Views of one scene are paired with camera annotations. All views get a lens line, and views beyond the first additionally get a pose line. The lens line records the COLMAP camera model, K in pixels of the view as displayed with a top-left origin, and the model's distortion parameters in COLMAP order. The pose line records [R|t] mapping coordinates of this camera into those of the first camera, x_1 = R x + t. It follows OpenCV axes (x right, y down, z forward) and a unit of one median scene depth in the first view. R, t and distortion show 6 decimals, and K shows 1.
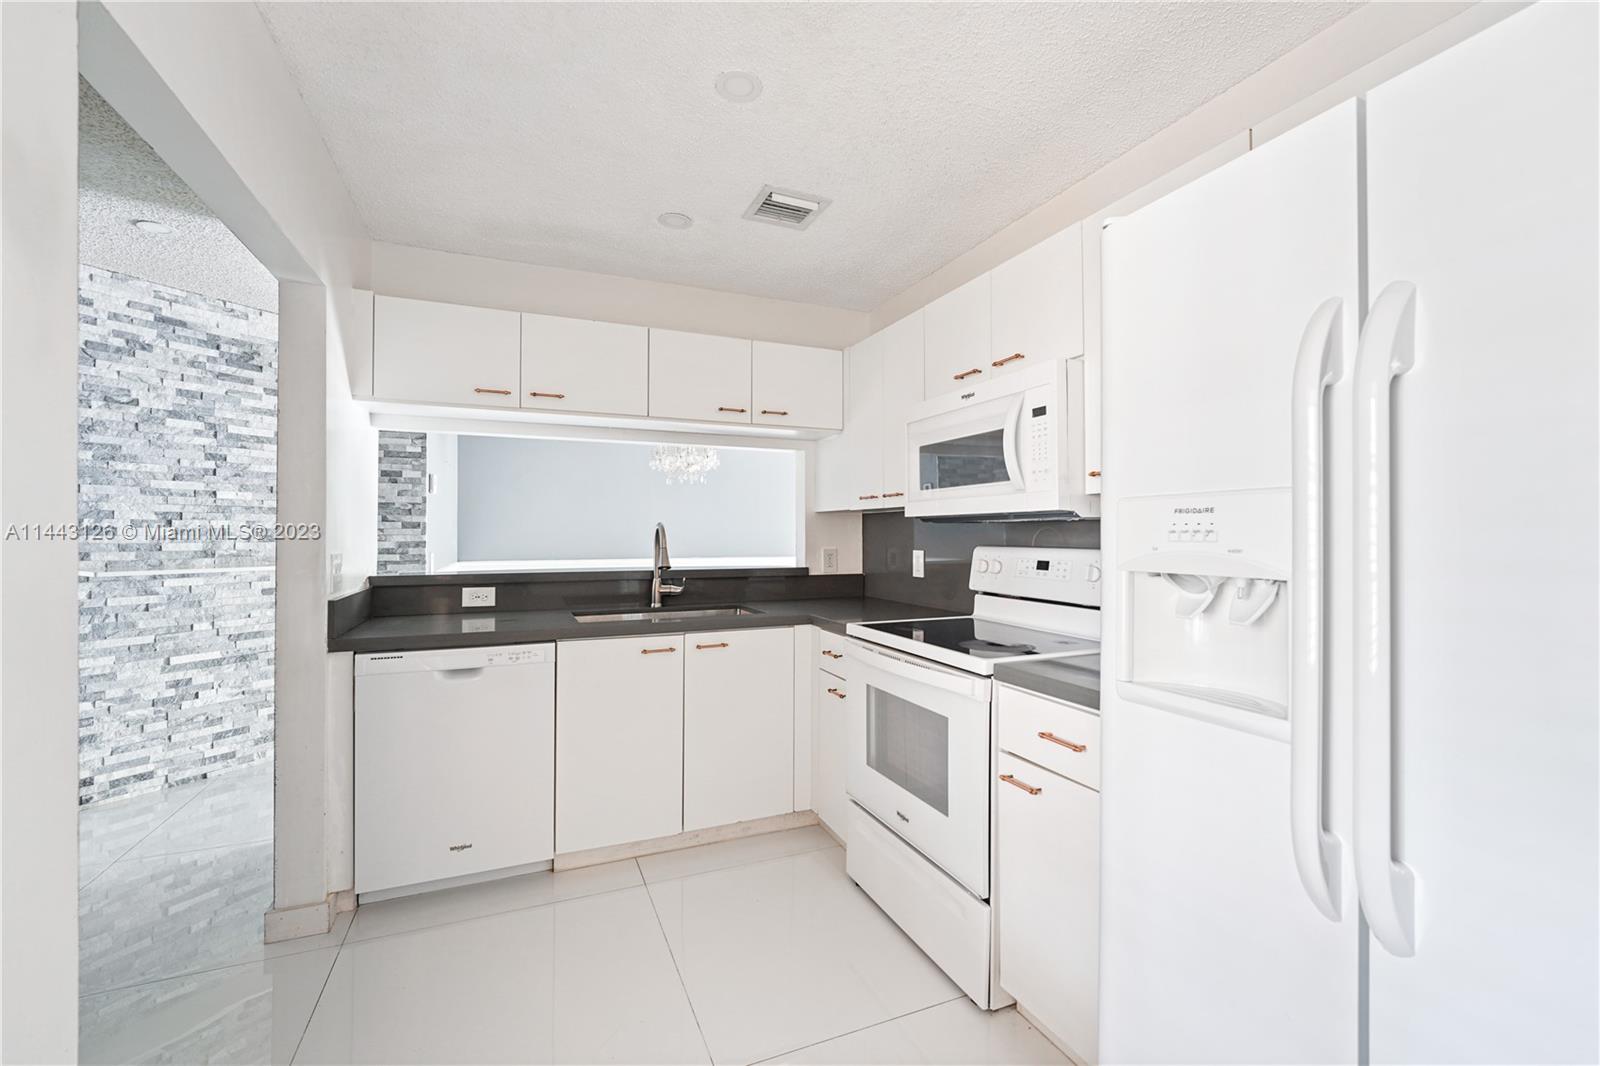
lens RADIAL K [[658.3, 0, 789.8], [0, 658.3, 529.9], [0, 0, 1]] dist [-0.025081, 0.002541]
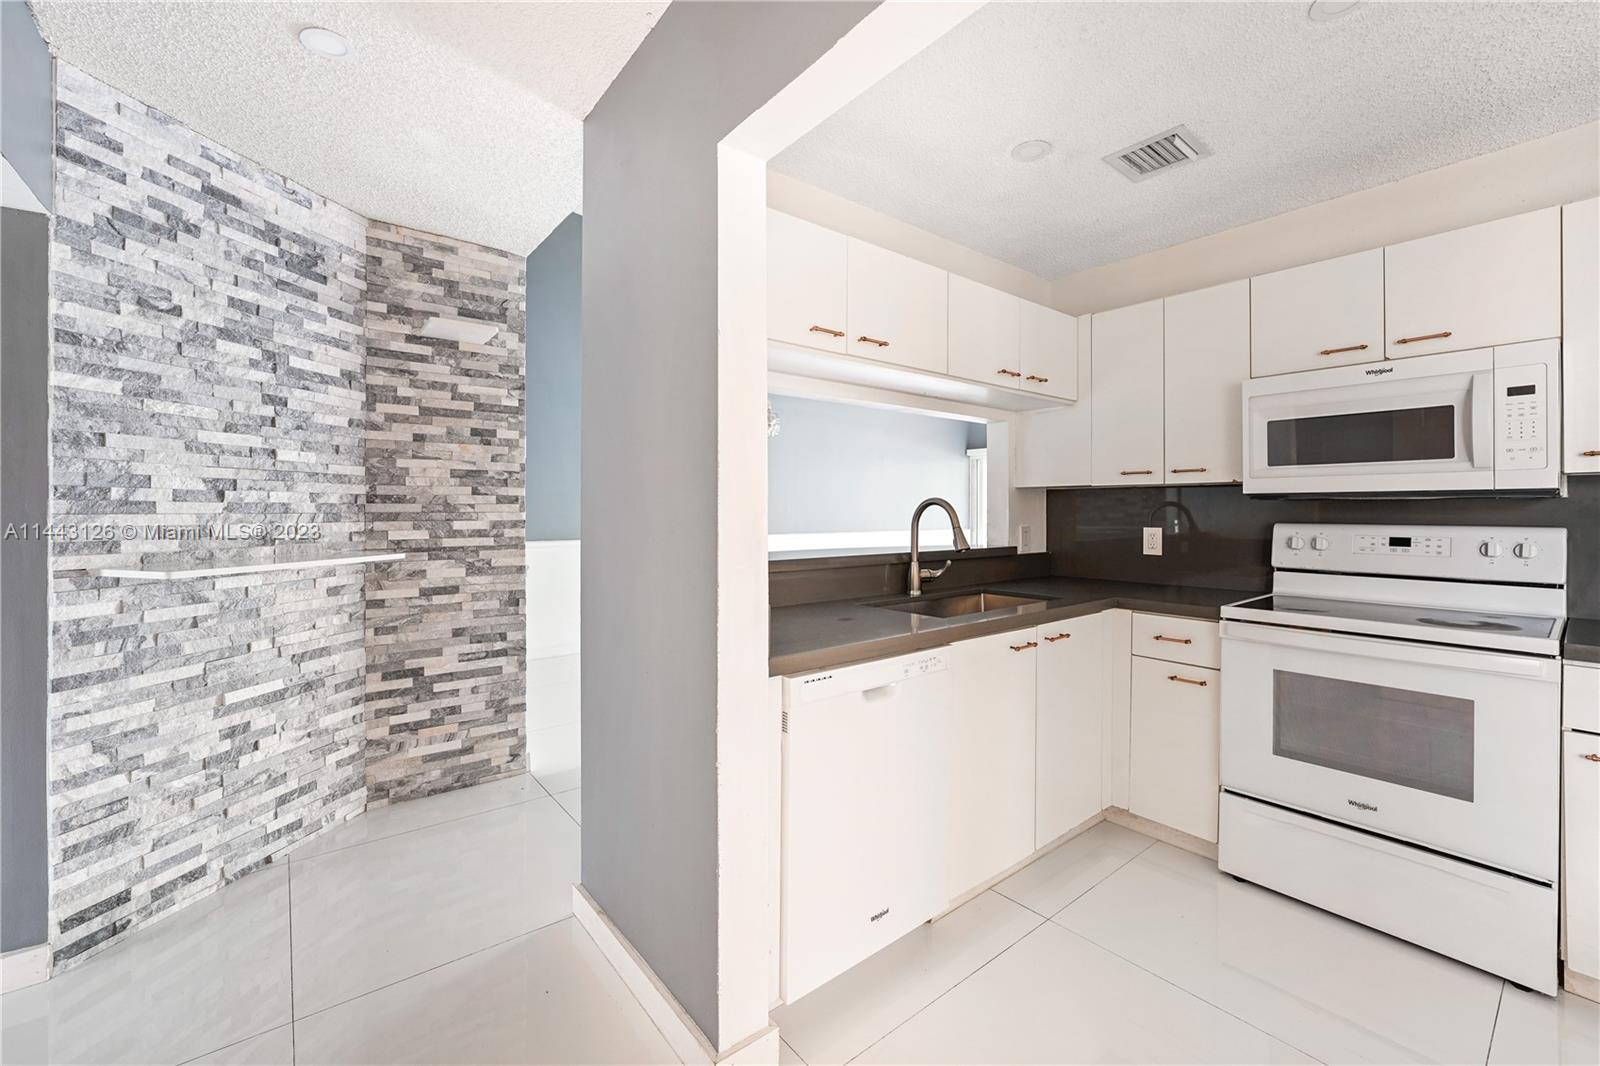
lens RADIAL K [[658.3, 0, 783.6], [0, 658.3, 512.6], [0, 0, 1]] dist [-0.025081, 0.002541]
pose [[0.966817, -0.000920, 0.255470, -0.569863], [-0.001687, 0.999949, 0.009984, -0.000199], [-0.255466, -0.010084, 0.966765, 0.196941]]
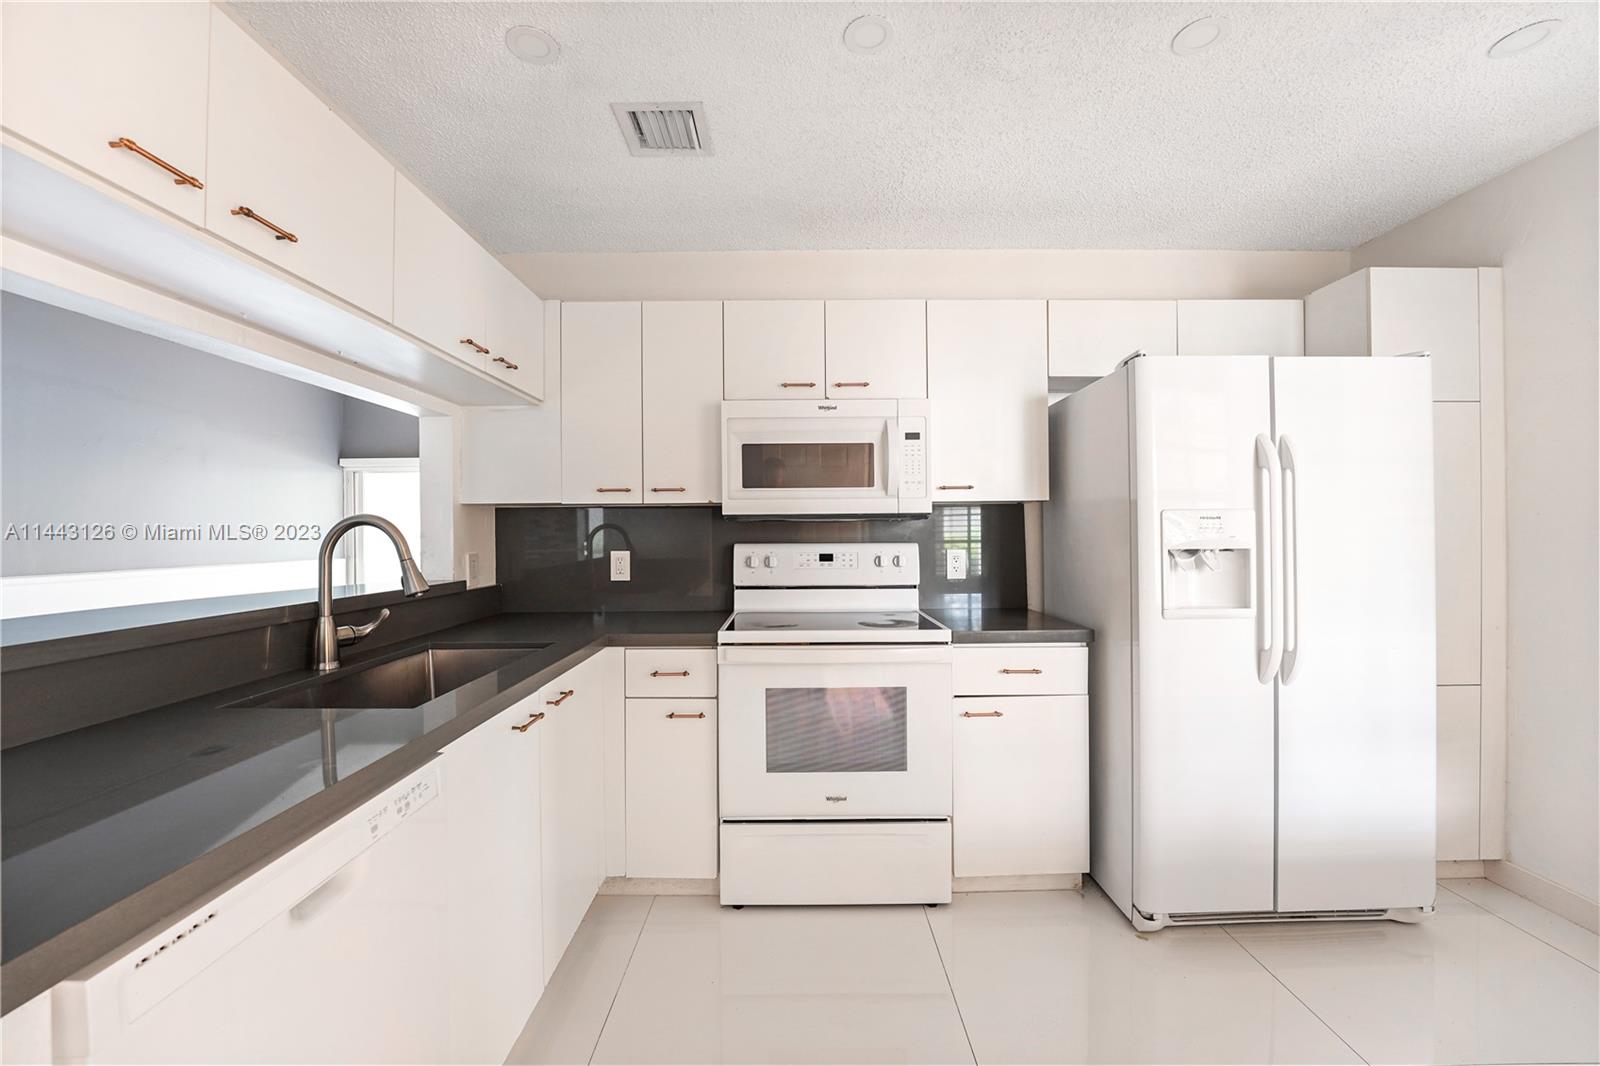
lens RADIAL K [[658.3, 0, 804.9], [0, 658.3, 533.8], [0, 0, 1]] dist [-0.025081, 0.002541]
pose [[0.384569, -0.006743, 0.923072, -0.526585], [0.001412, 0.999976, 0.006717, 0.001668], [-0.923095, -0.001280, 0.384569, 0.409363]]
